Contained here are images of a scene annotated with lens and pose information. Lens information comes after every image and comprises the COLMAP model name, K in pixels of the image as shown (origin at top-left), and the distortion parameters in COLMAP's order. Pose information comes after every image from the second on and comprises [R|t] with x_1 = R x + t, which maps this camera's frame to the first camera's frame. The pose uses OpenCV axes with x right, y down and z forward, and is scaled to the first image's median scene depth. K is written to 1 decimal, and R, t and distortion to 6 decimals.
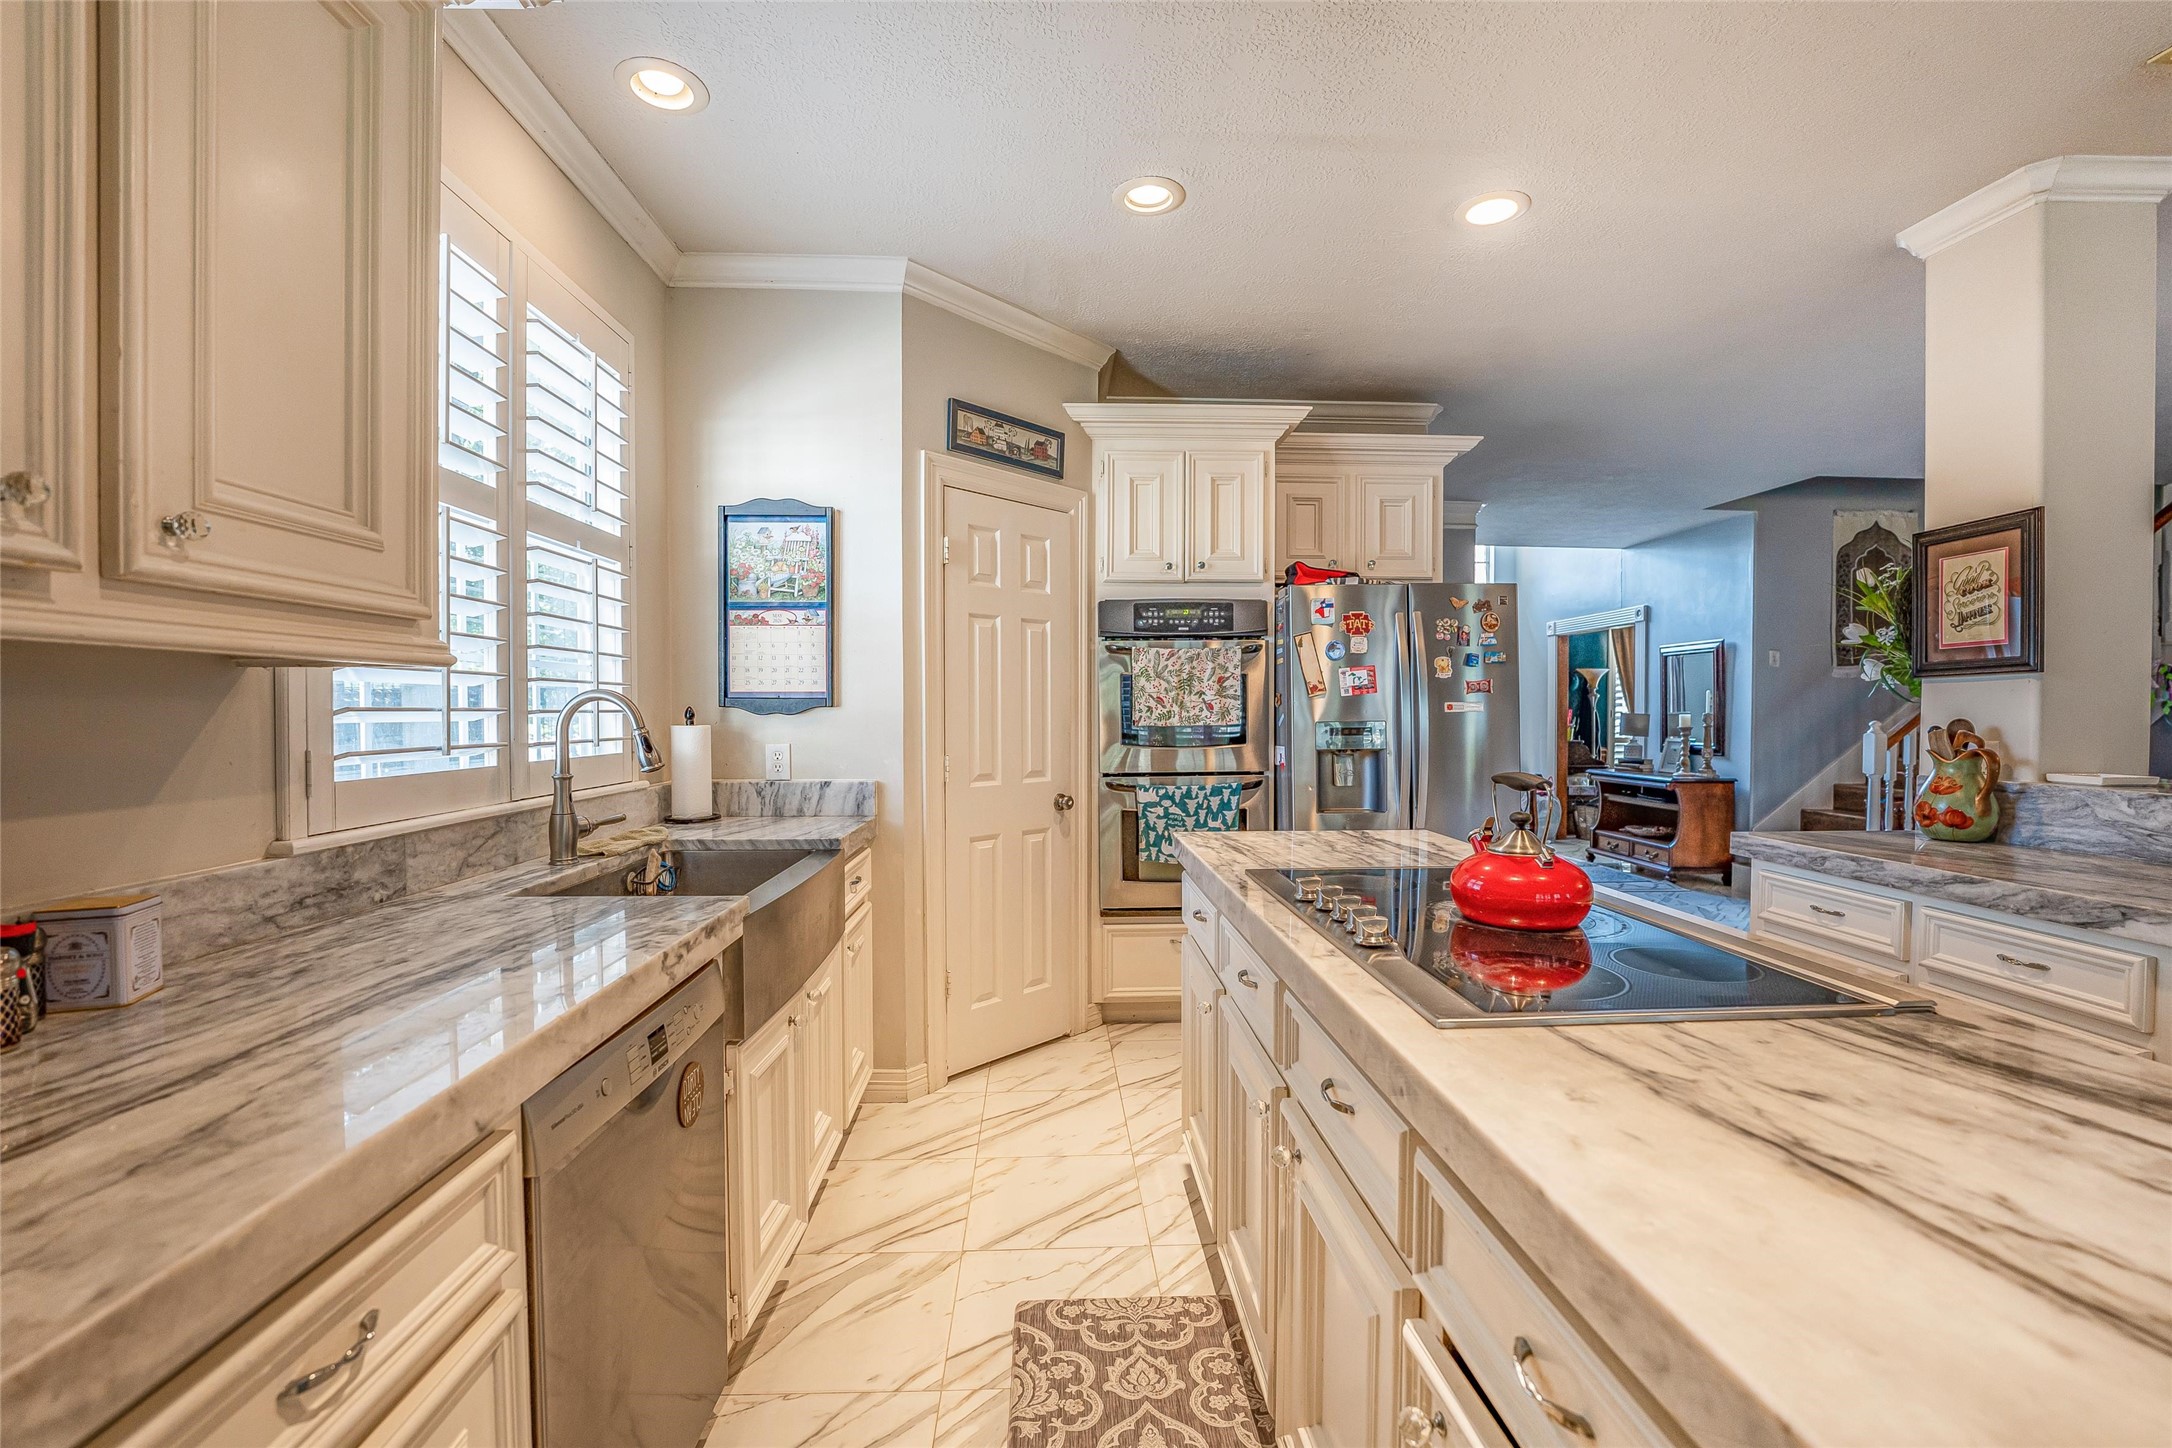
lens RADIAL K [[898.9, 0, 1091.4], [0, 898.9, 717.9], [0, 0, 1]] dist [-0.013684, 0.000410]
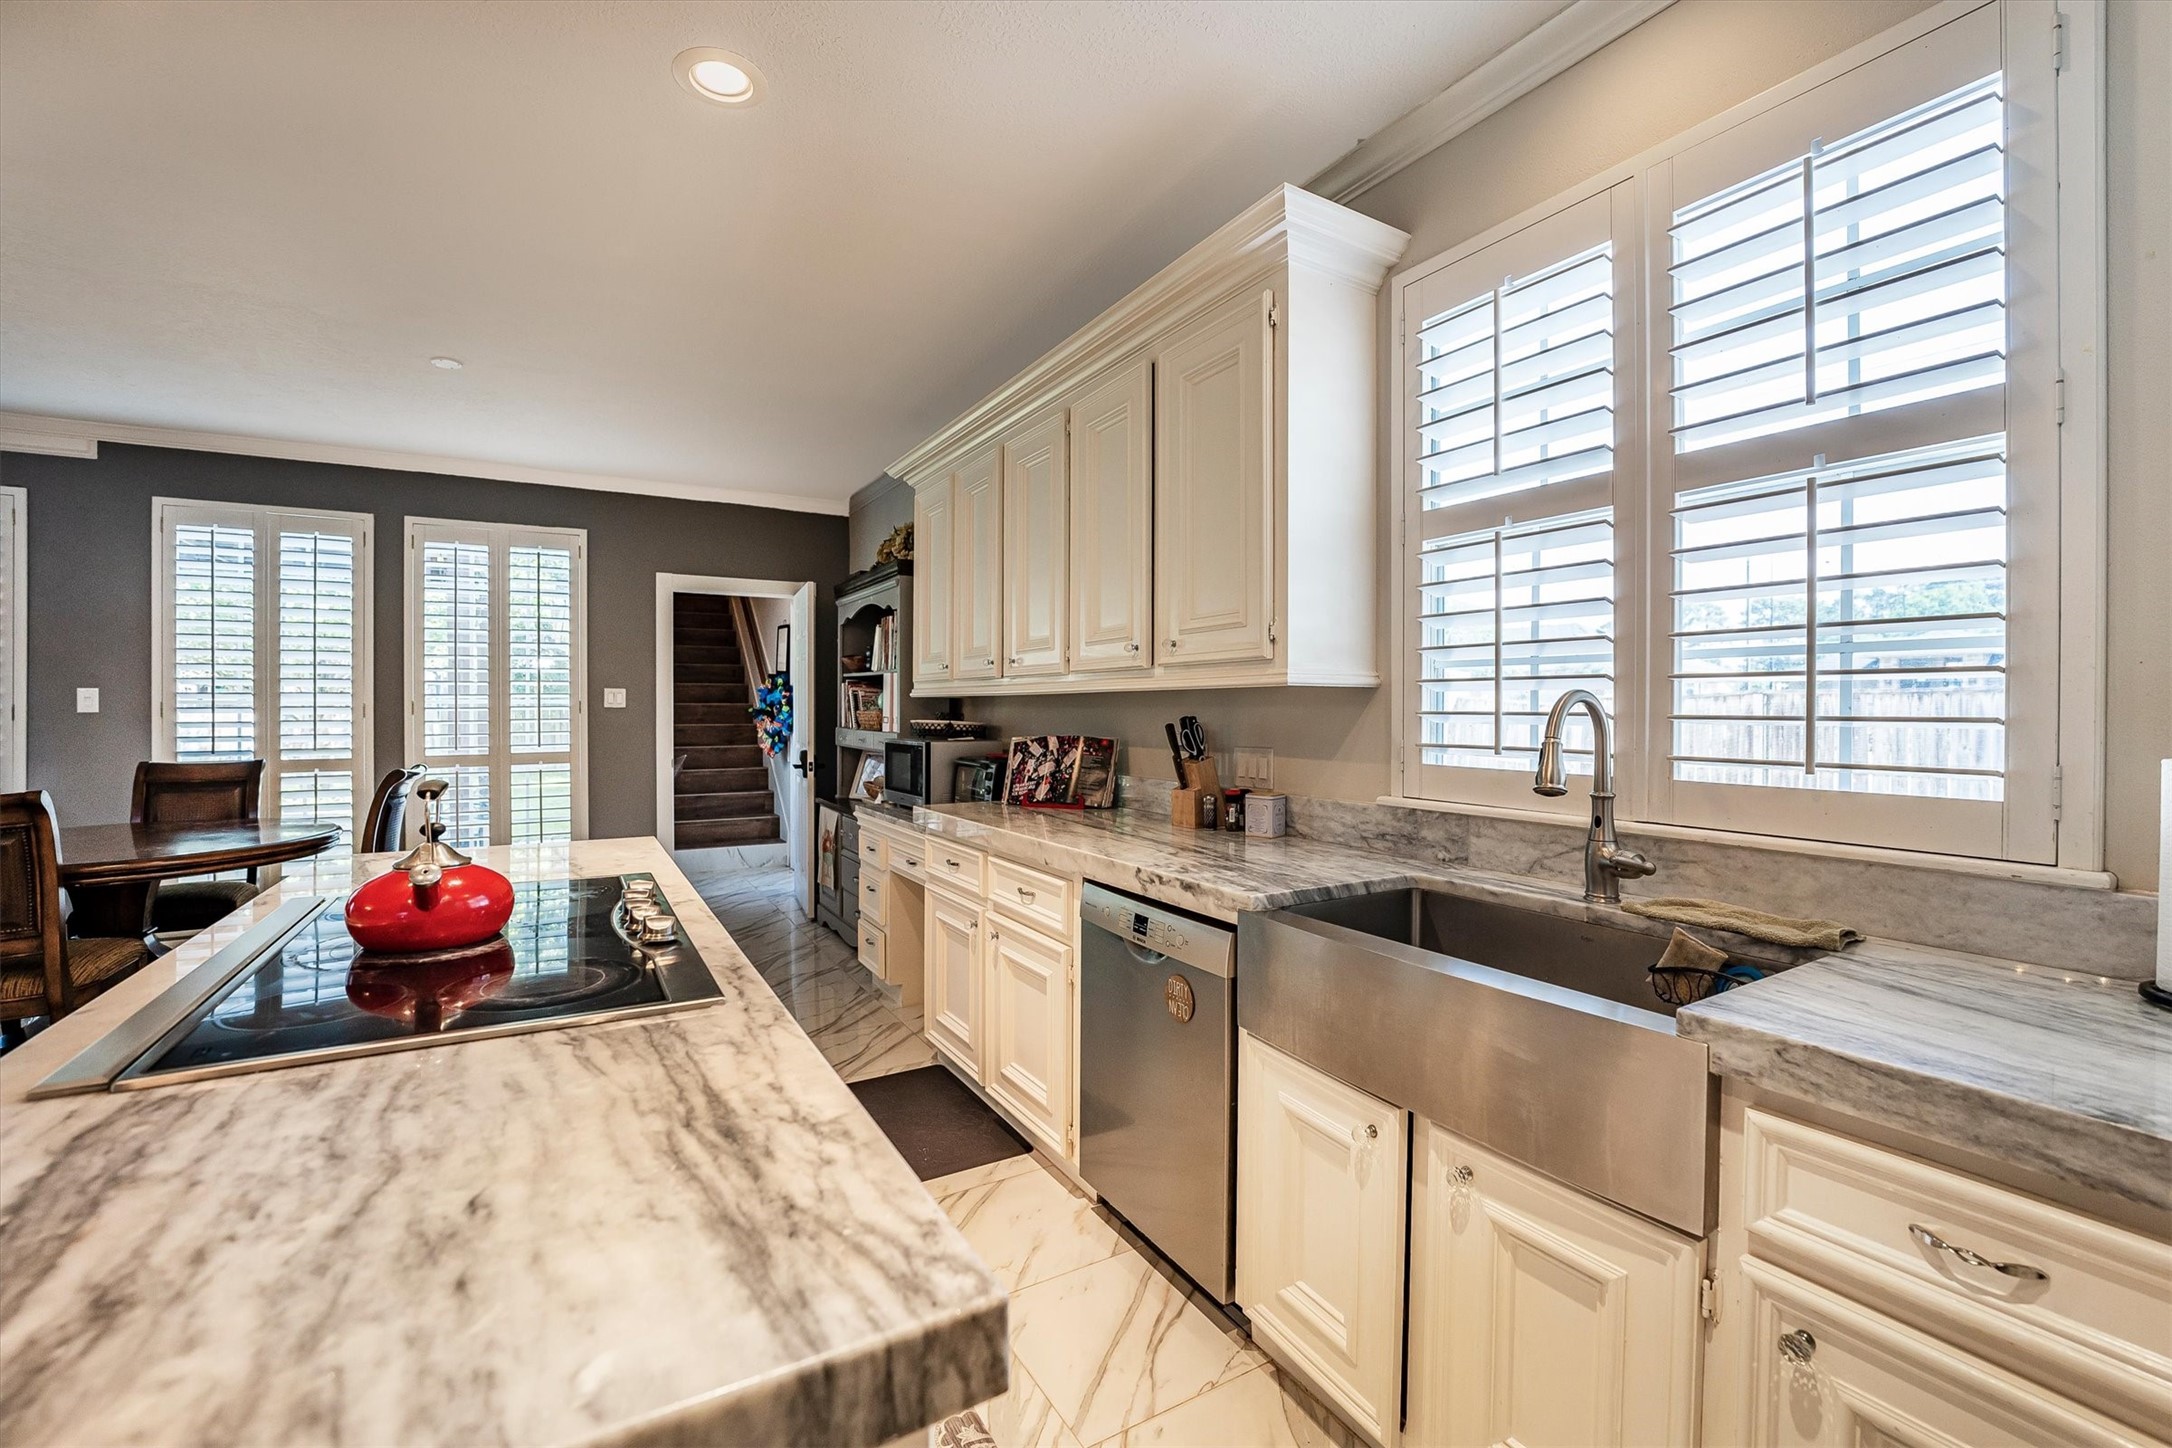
lens RADIAL K [[898.9, 0, 1091.4], [0, 898.9, 717.9], [0, 0, 1]] dist [-0.013684, 0.000410]
pose [[-0.880117, -0.007376, -0.474699, 0.281178], [-0.016605, 0.999746, 0.015251, -0.014479], [0.474466, 0.021306, -0.880016, 1.895052]]
